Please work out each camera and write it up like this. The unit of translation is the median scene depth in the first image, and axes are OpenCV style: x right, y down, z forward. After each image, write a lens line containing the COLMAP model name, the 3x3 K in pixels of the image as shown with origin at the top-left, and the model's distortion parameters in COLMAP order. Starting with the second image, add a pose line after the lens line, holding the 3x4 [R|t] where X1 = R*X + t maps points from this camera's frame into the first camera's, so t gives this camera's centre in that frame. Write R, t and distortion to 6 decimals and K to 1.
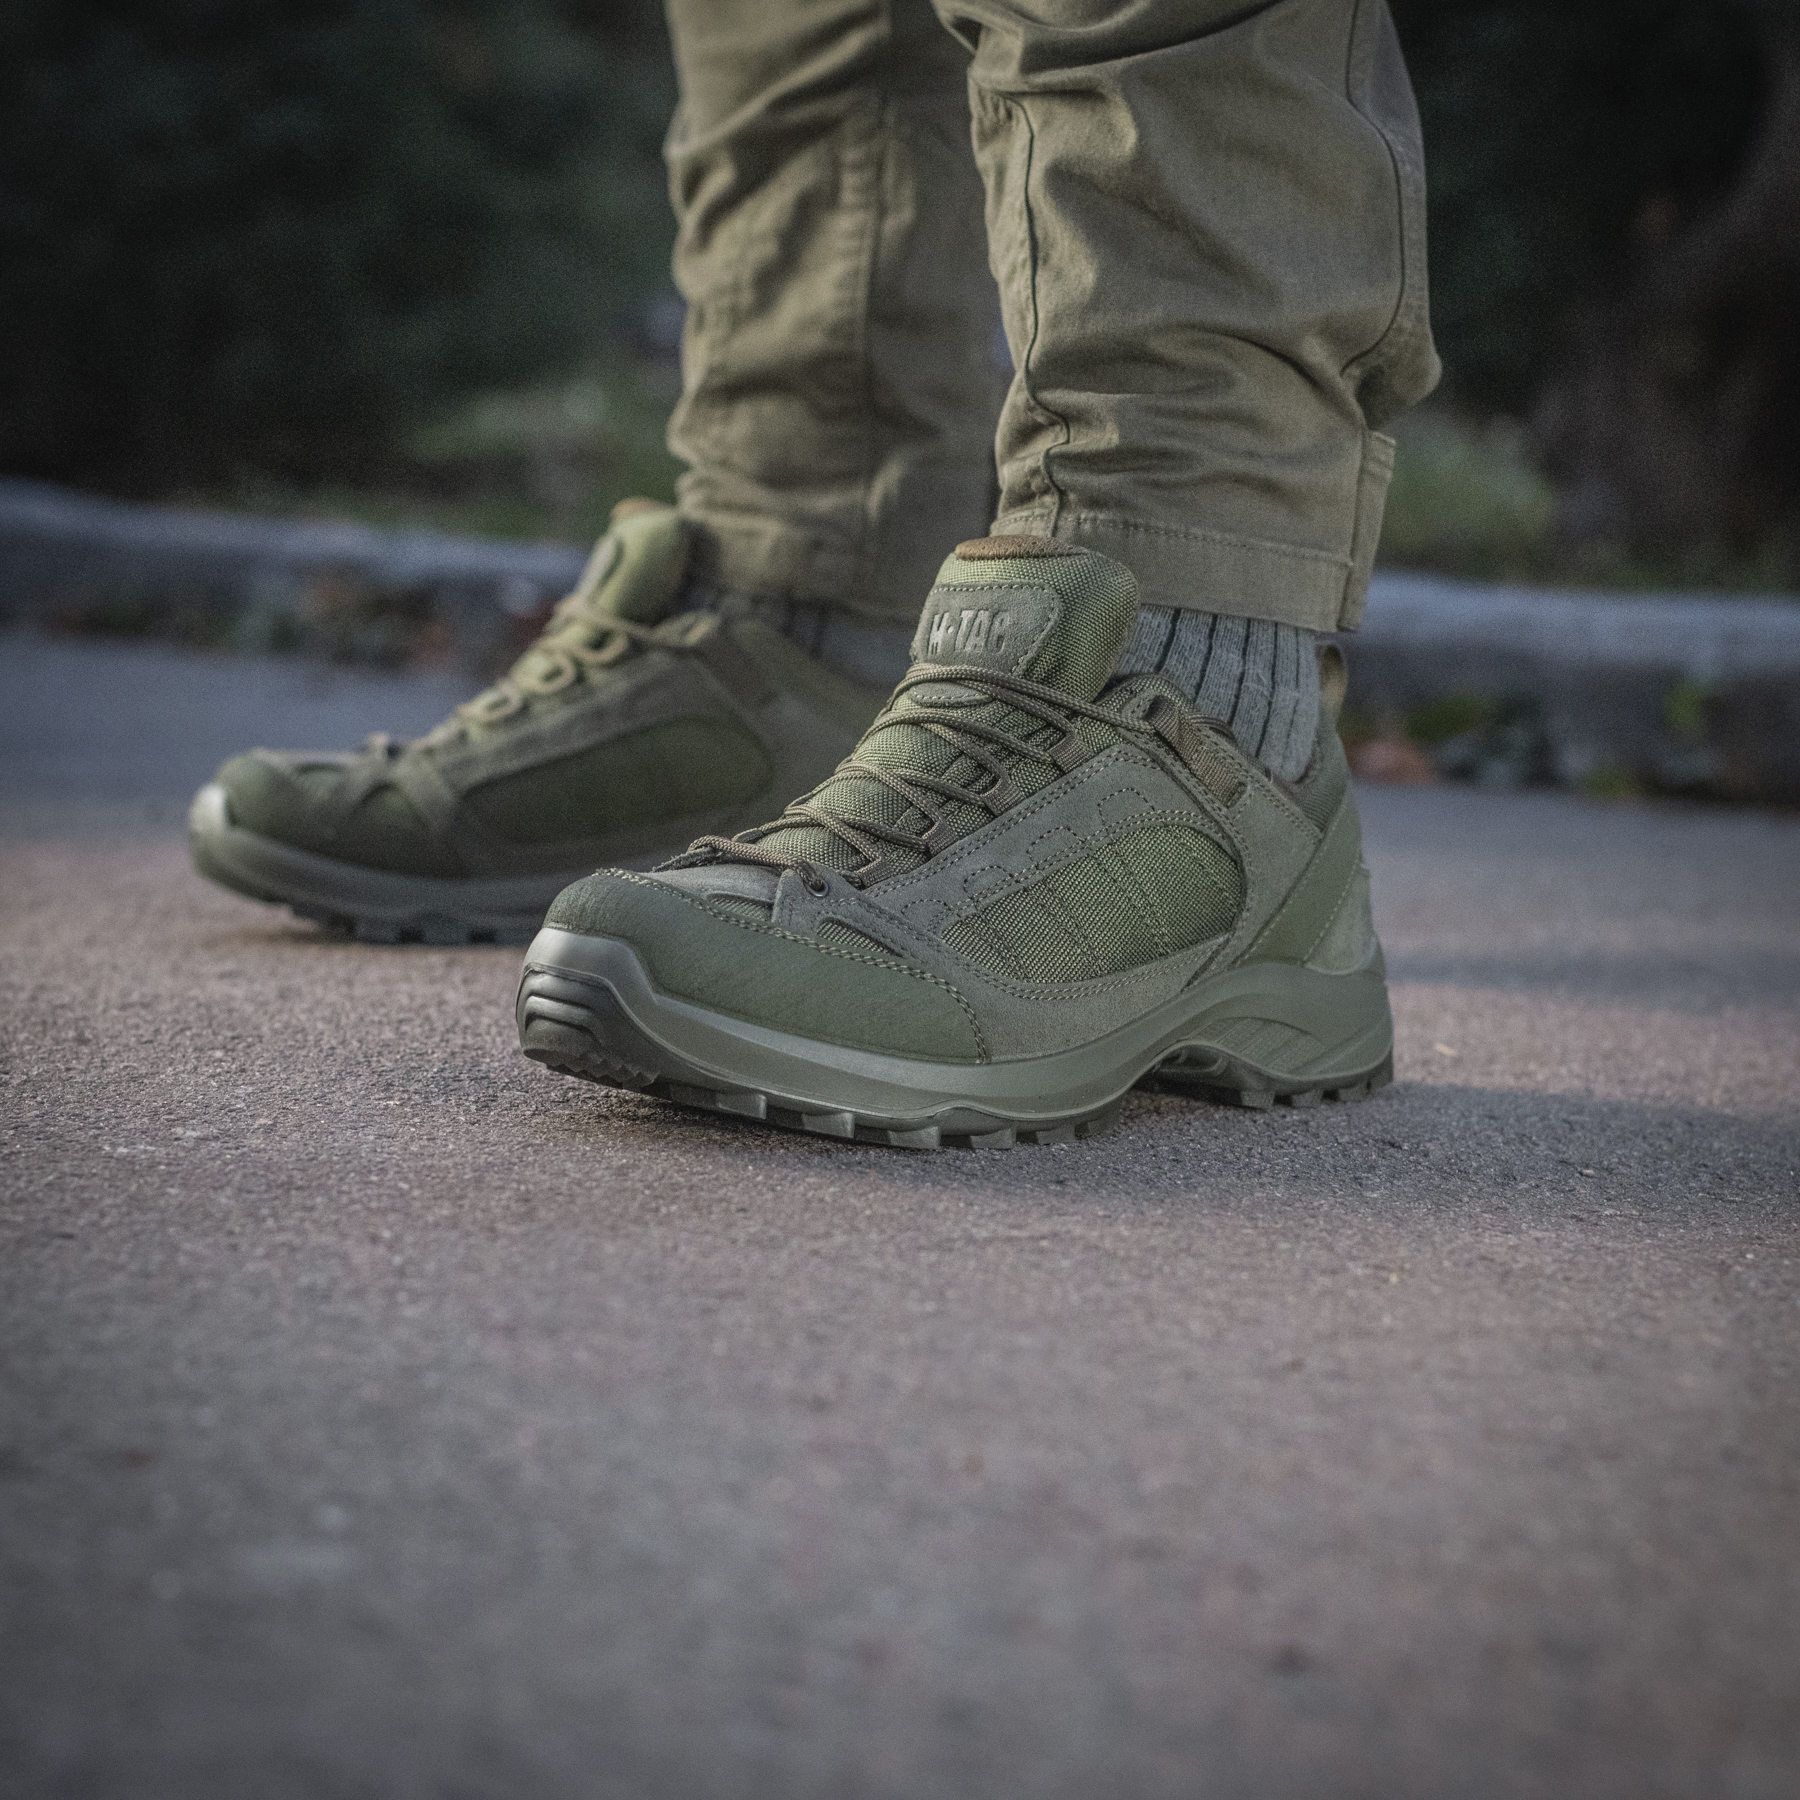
lens RADIAL K [[4264.0, 0, 891.5], [0, 4264.0, 987.1], [0, 0, 1]] dist [-0.116390, 0.000000]
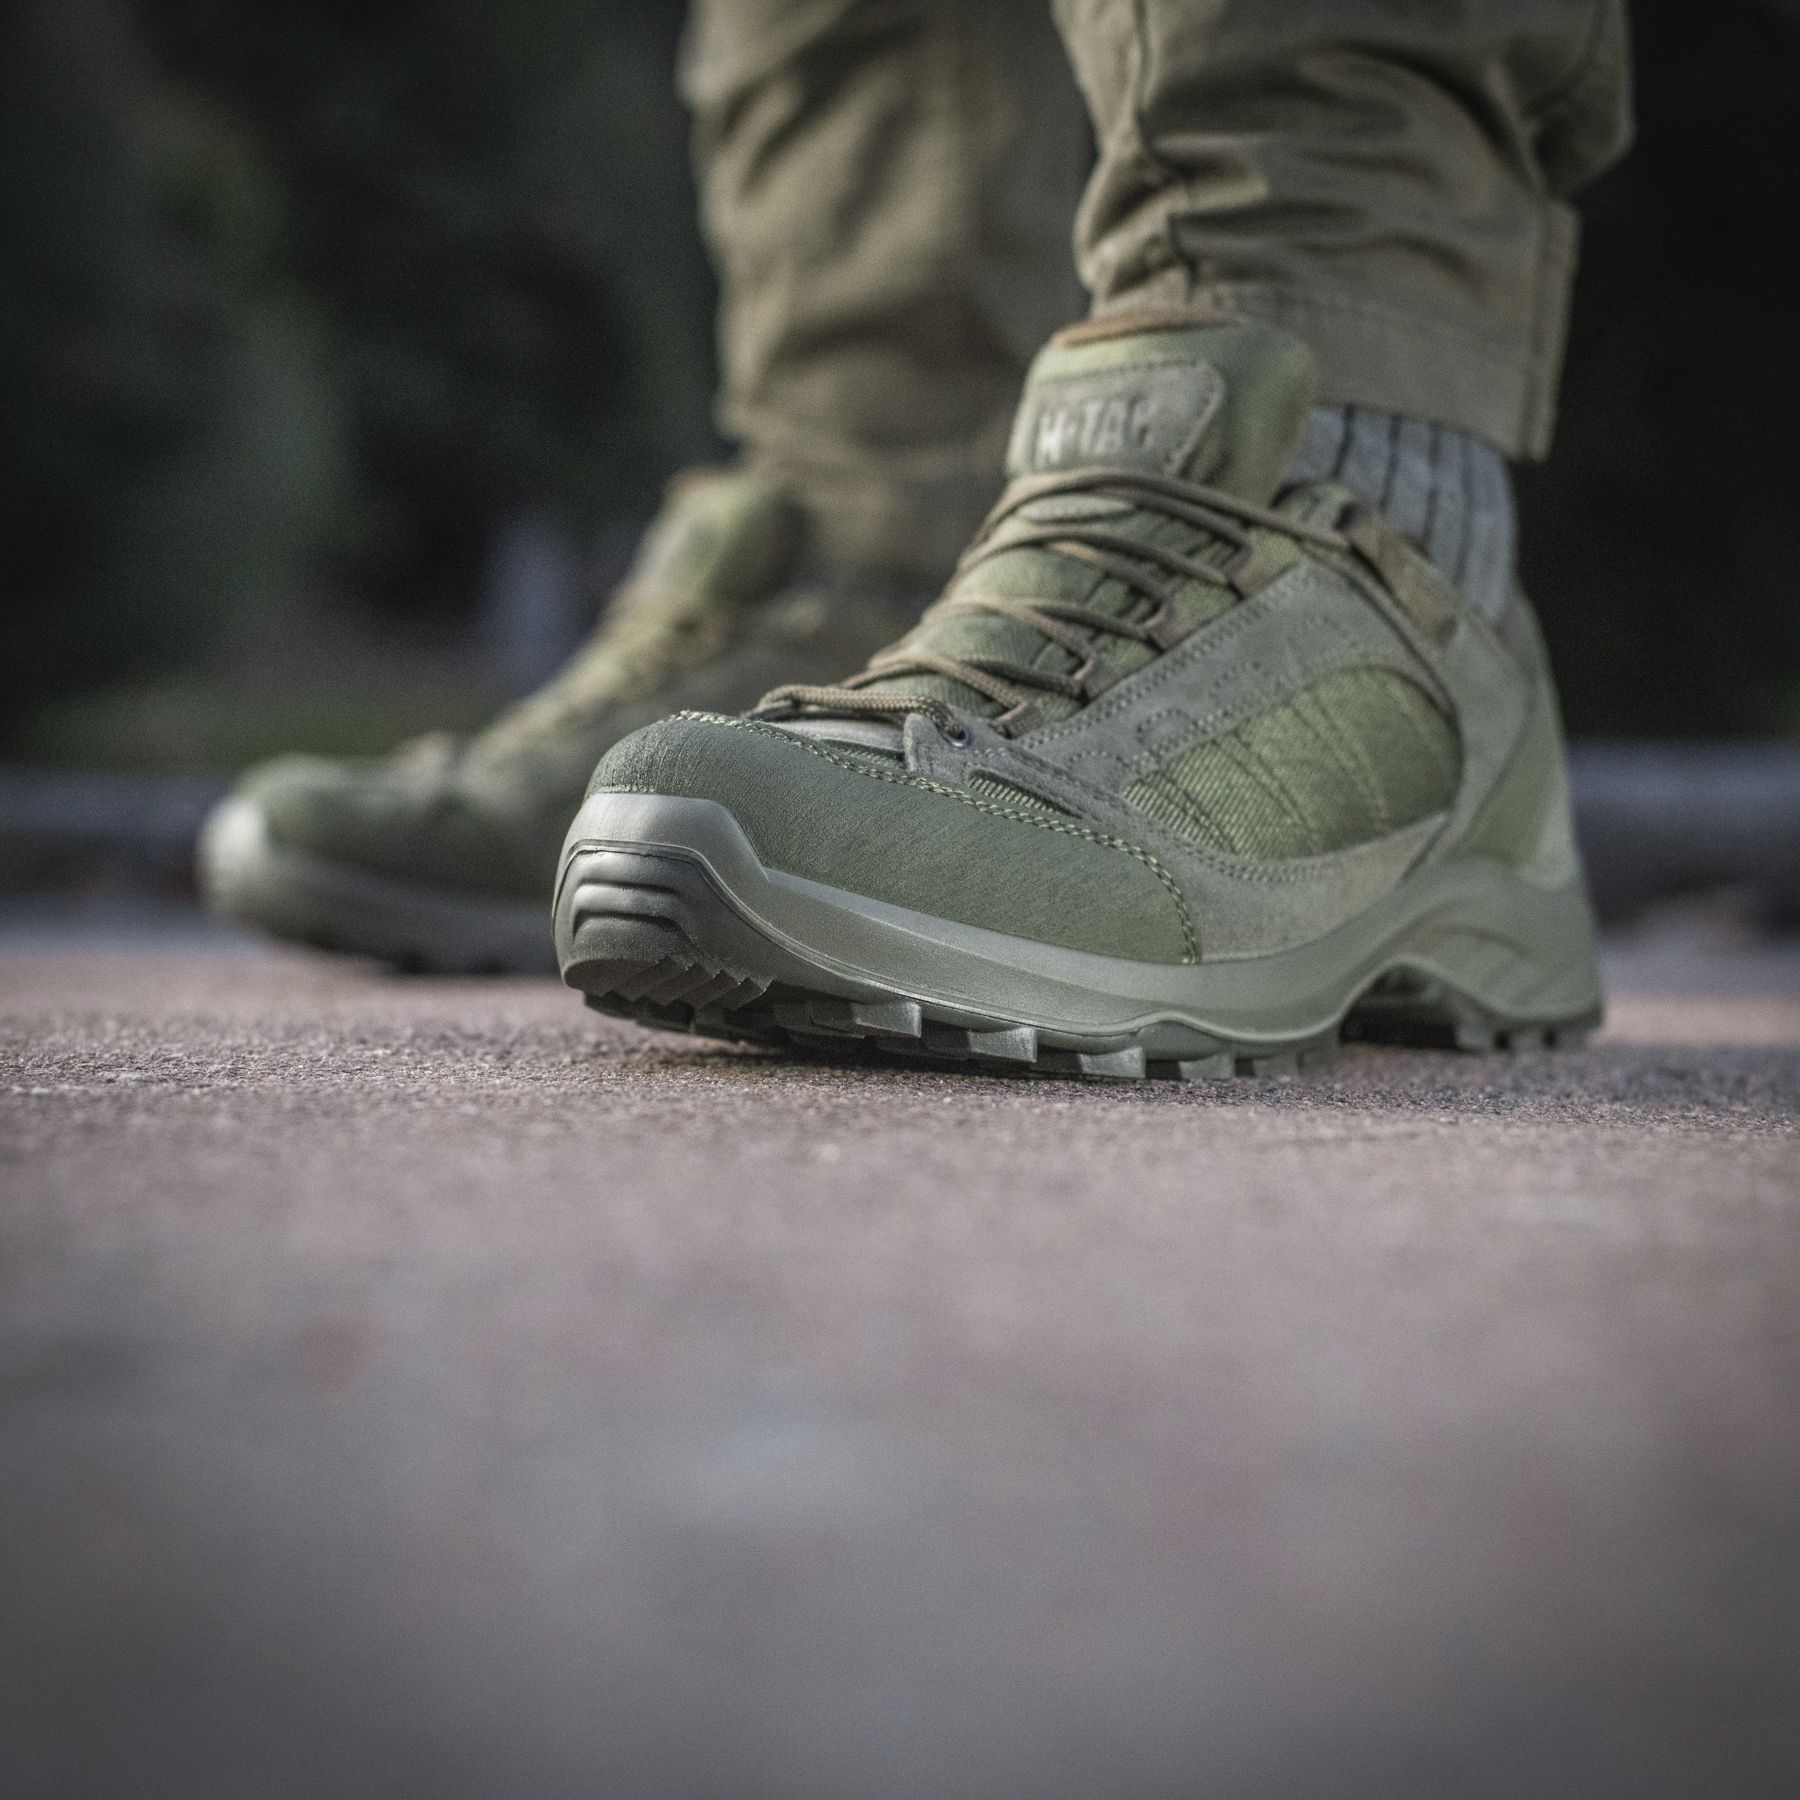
lens RADIAL K [[4264.0, 0, 890.6], [0, 4264.0, 902.8], [0, 0, 1]] dist [-0.116390, 0.000000]
pose [[0.994077, -0.034801, 0.102951, -0.101120], [0.043482, 0.995574, -0.083314, 0.063793], [-0.099596, 0.087297, 0.991191, 0.260178]]
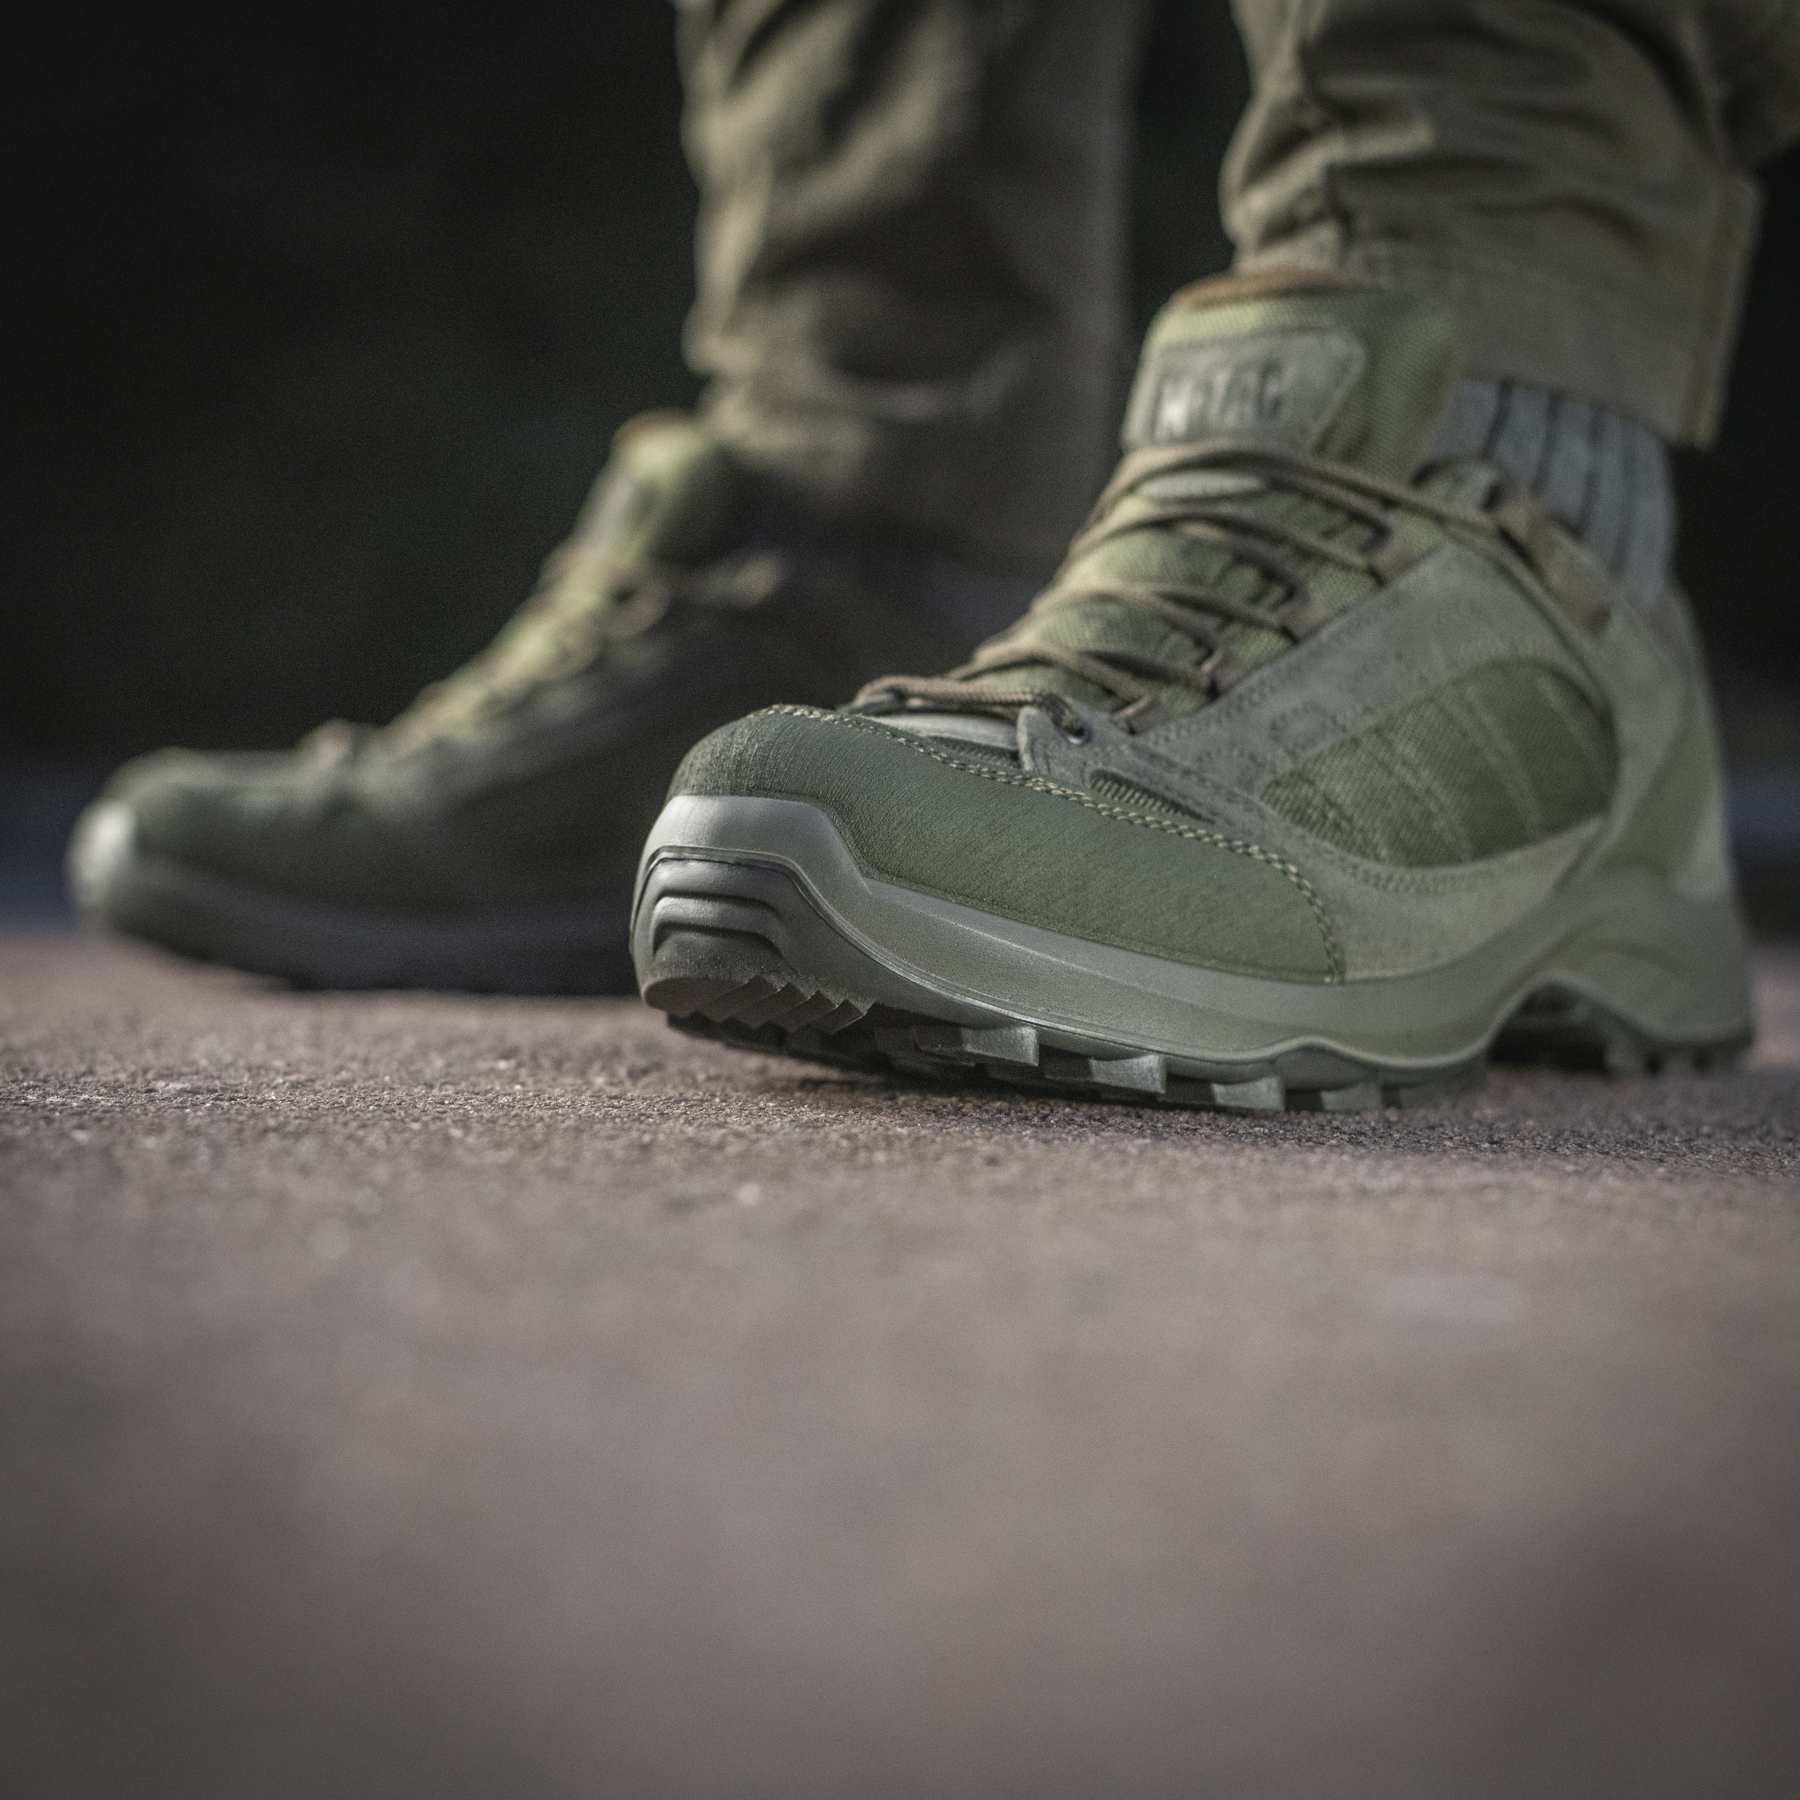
lens RADIAL K [[3873.7, 0, 943.6], [0, 3873.7, 923.0], [0, 0, 1]] dist [0.149880, 0.000000]
pose [[0.994591, -0.032782, 0.098557, -0.094872], [0.040515, 0.996168, -0.077515, 0.051011], [-0.095638, 0.081089, 0.992108, 0.381253]]
